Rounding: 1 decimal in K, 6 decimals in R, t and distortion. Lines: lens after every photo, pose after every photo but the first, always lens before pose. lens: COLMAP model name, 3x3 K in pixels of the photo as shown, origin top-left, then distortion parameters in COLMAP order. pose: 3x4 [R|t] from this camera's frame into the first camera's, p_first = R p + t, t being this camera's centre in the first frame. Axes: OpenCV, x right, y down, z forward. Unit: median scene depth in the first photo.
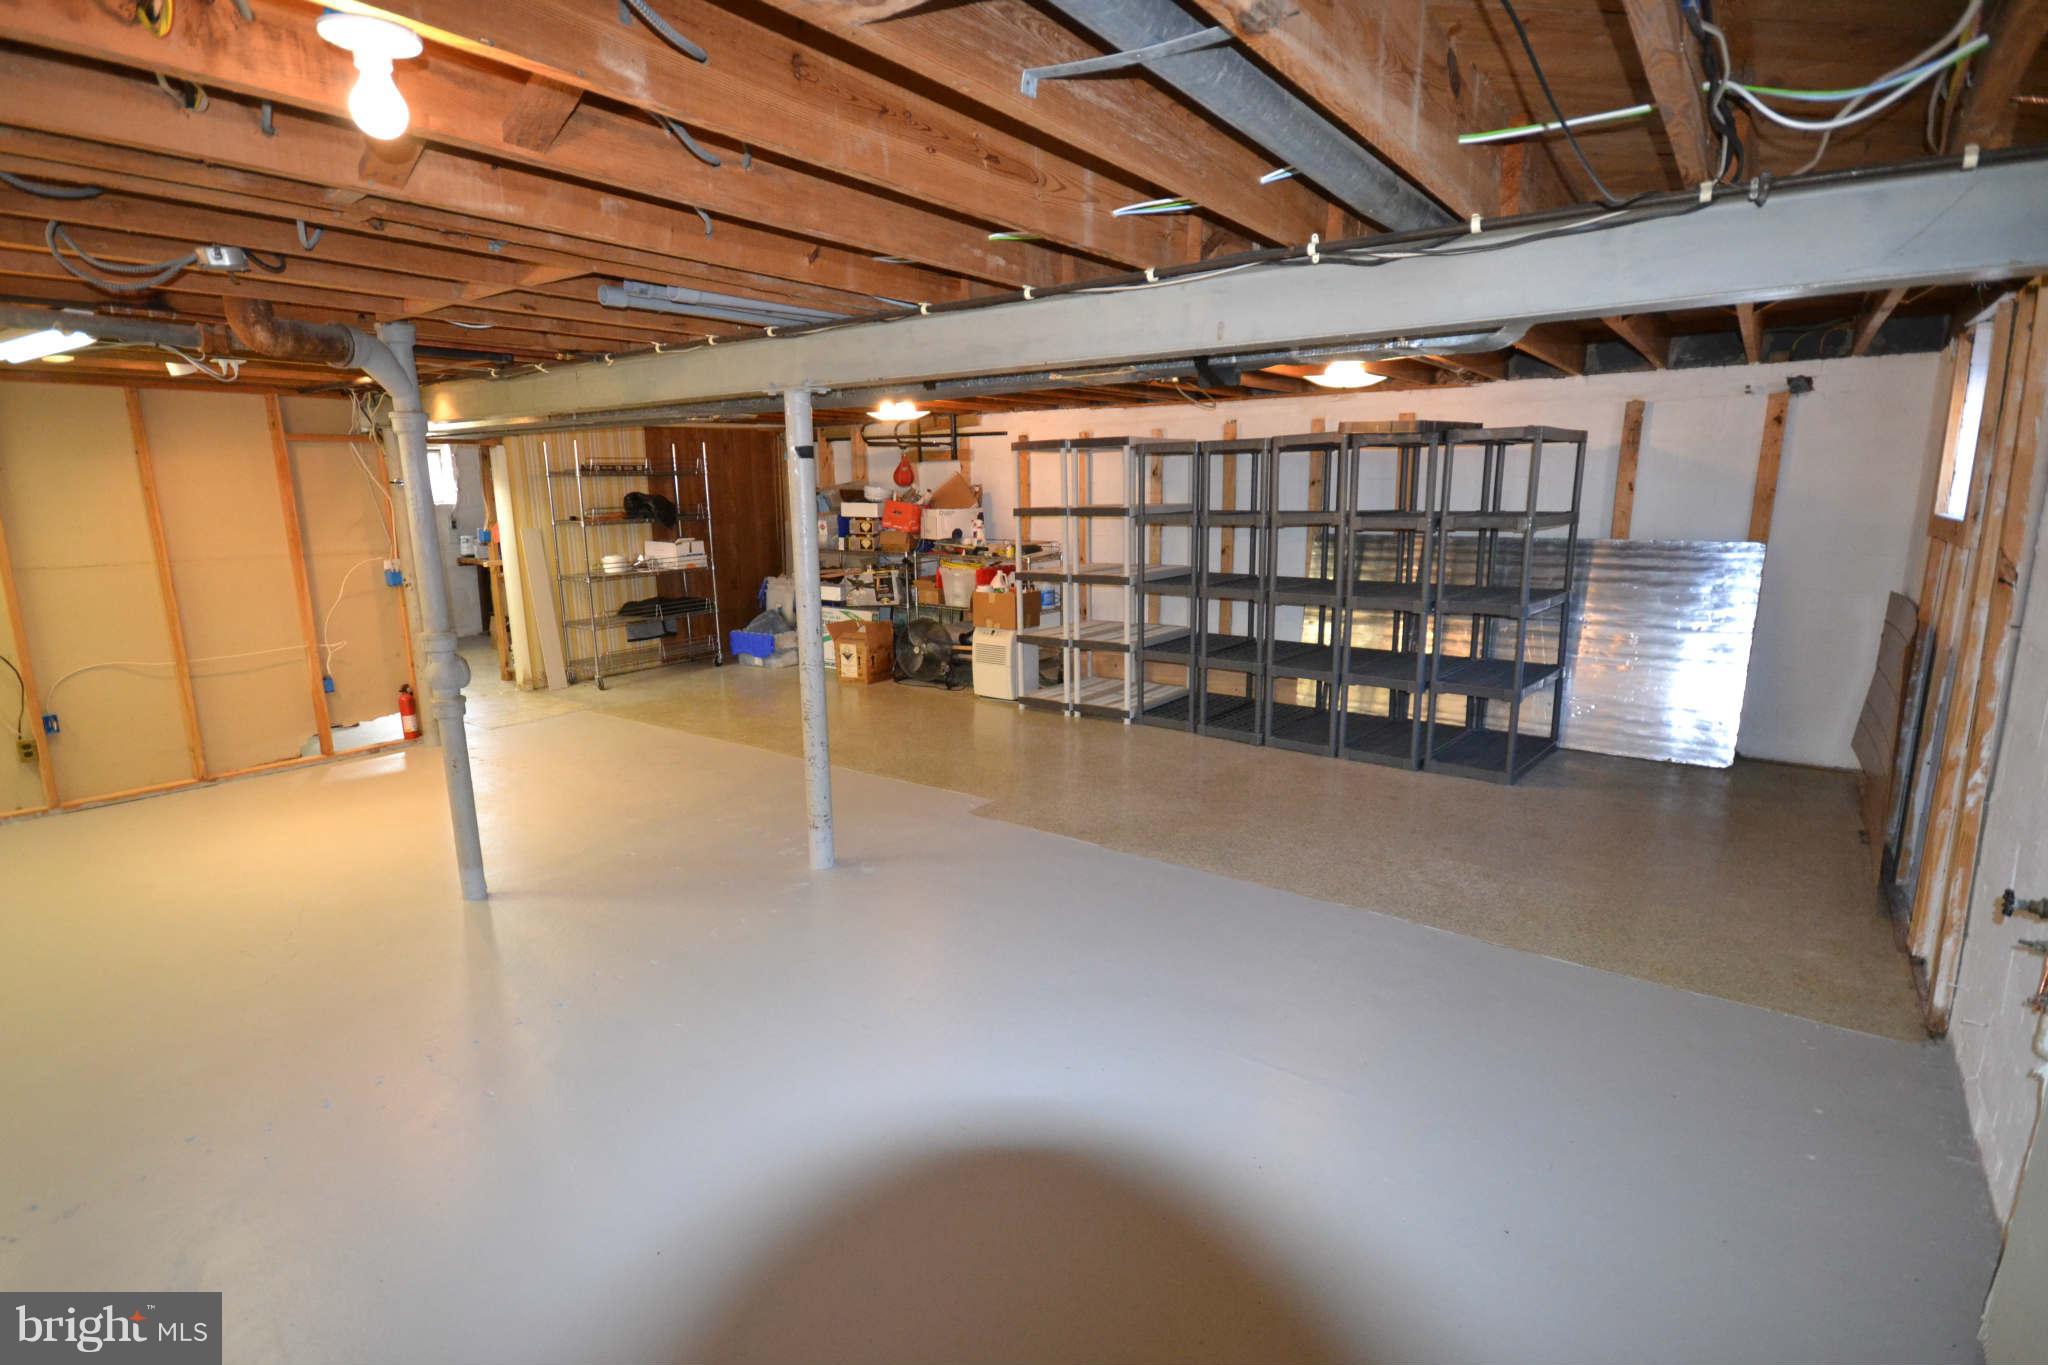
lens RADIAL K [[980.6, 0, 1024.0], [0, 980.6, 682.5], [0, 0, 1]] dist [-0.001170, 0.000034]
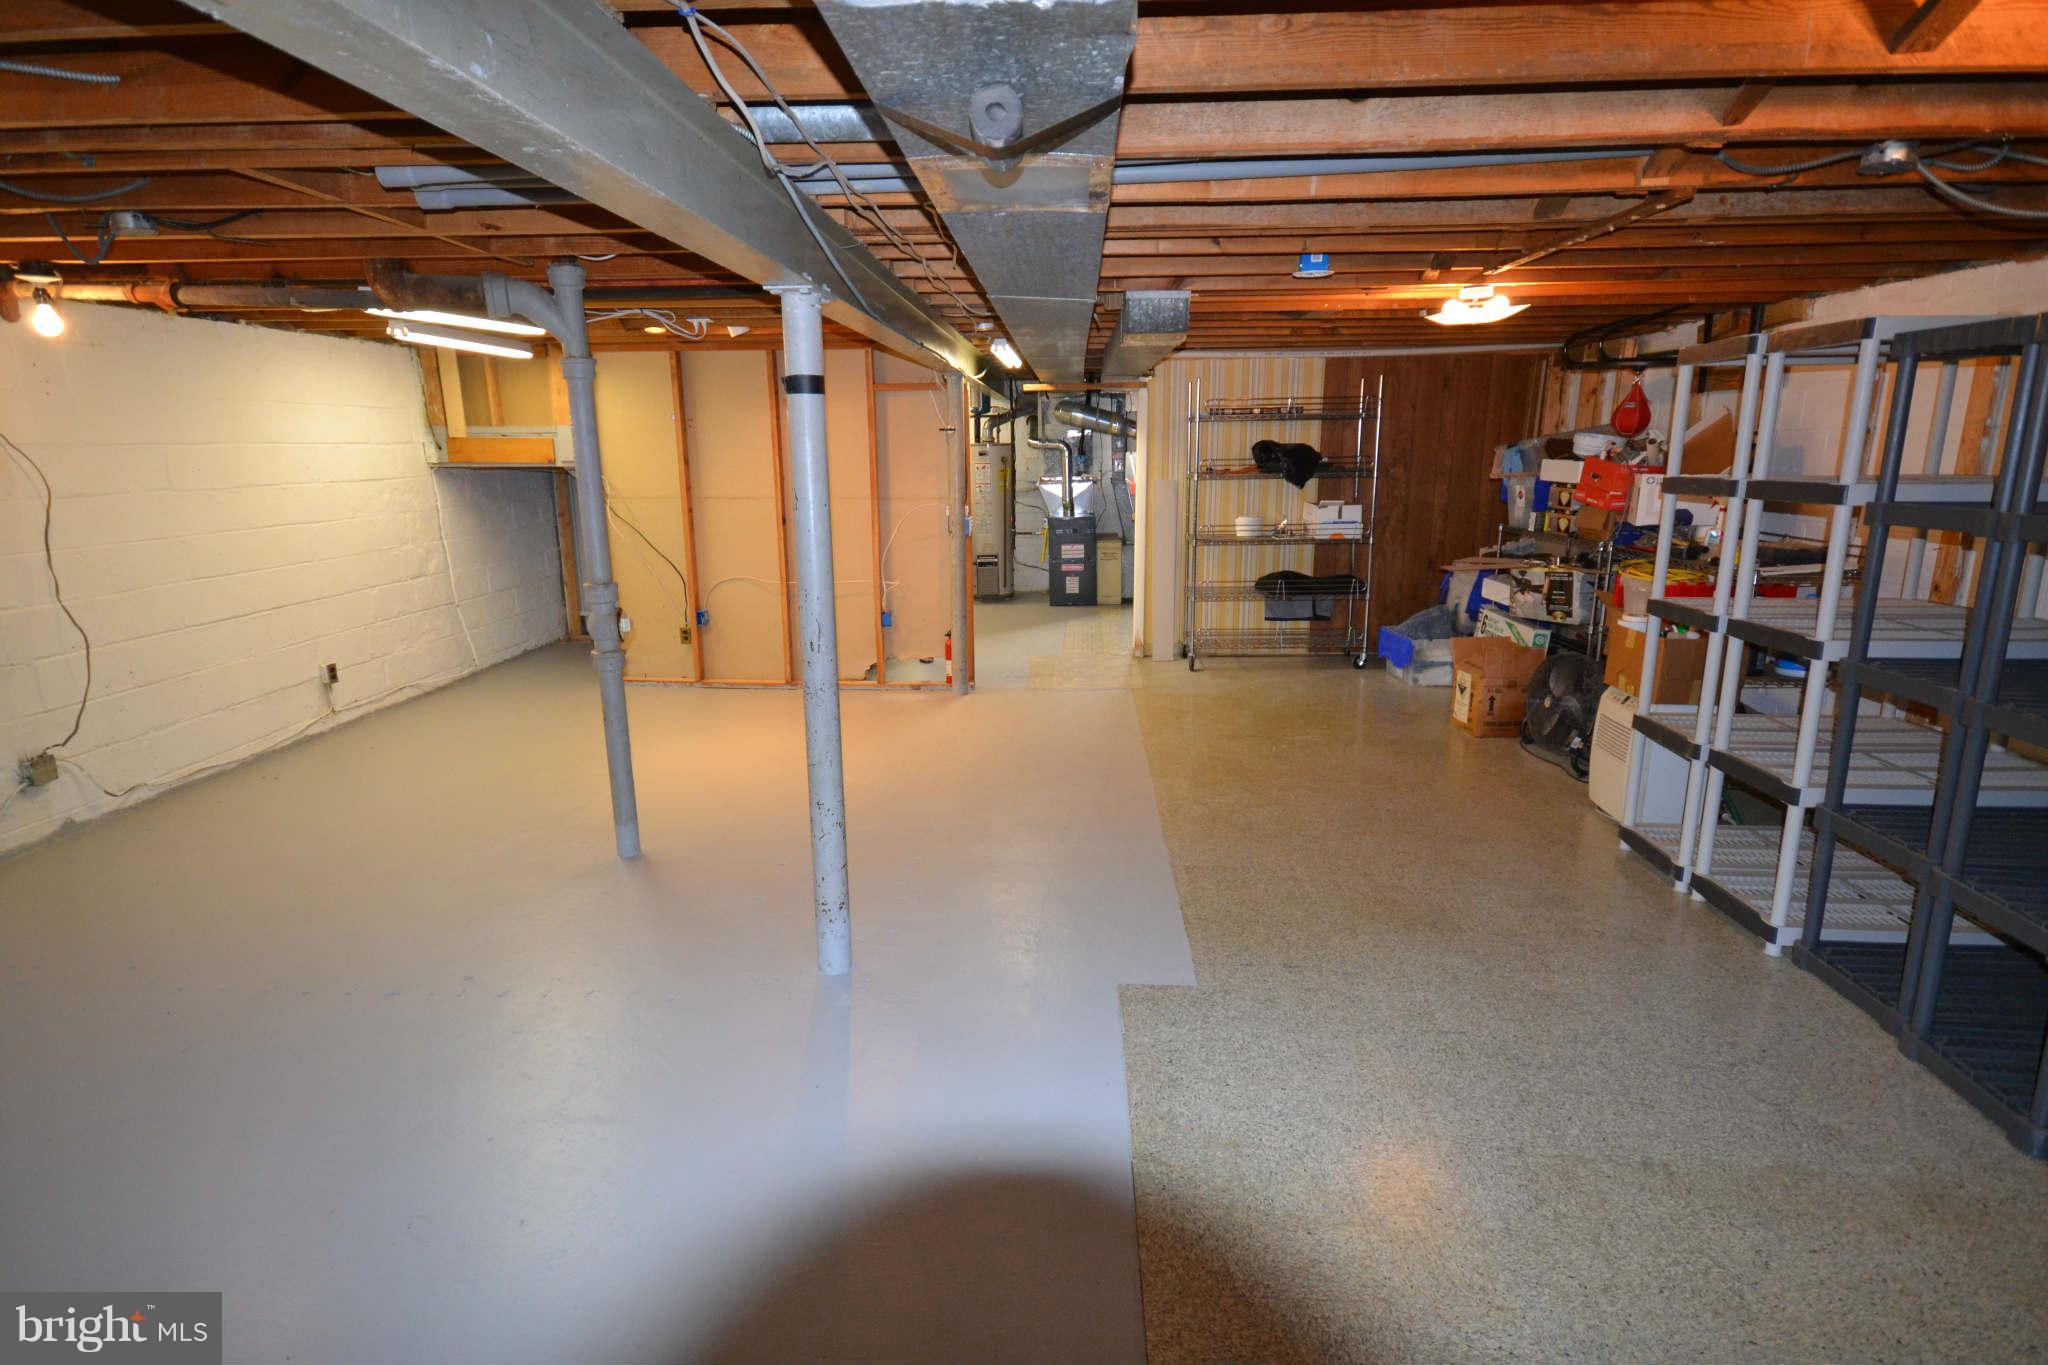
lens RADIAL K [[1037.0, 0, 1024.0], [0, 1037.0, 682.5], [0, 0, 1]] dist [0.000137, 0.000972]
pose [[0.556527, 0.196243, -0.807321, 0.249811], [-0.164115, 0.978524, 0.124726, -0.078074], [0.814459, 0.063080, 0.576781, 0.381201]]
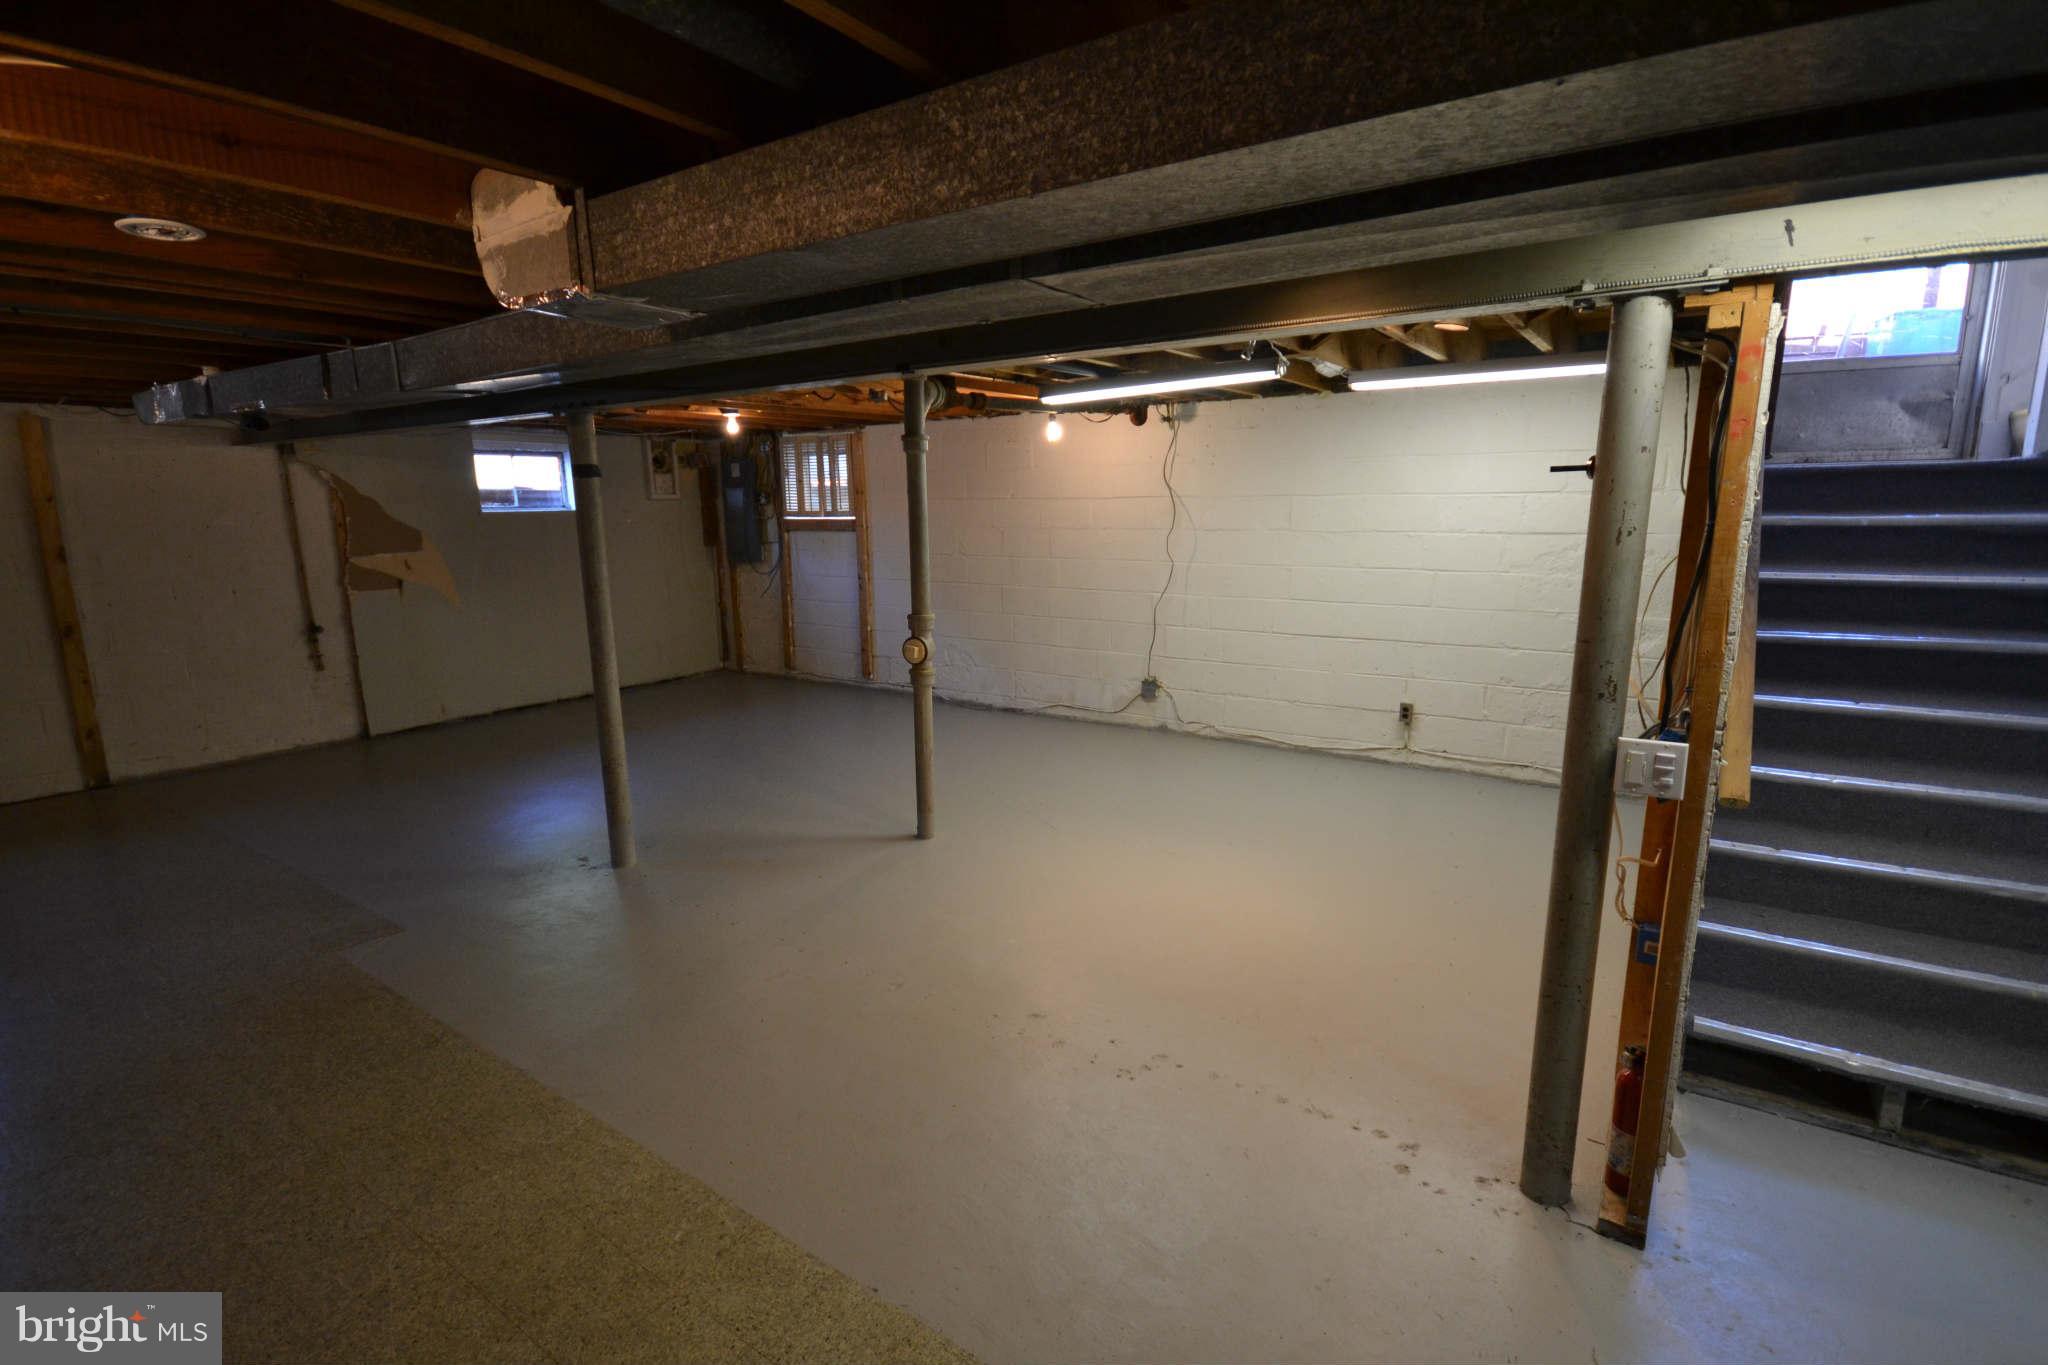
lens RADIAL K [[980.6, 0, 1024.0], [0, 980.6, 682.5], [0, 0, 1]] dist [-0.001170, 0.000034]
pose [[-0.998993, 0.033293, -0.030071, -0.352393], [0.019296, 0.923975, 0.381965, -0.220885], [0.040501, 0.381000, -0.923688, 1.091840]]
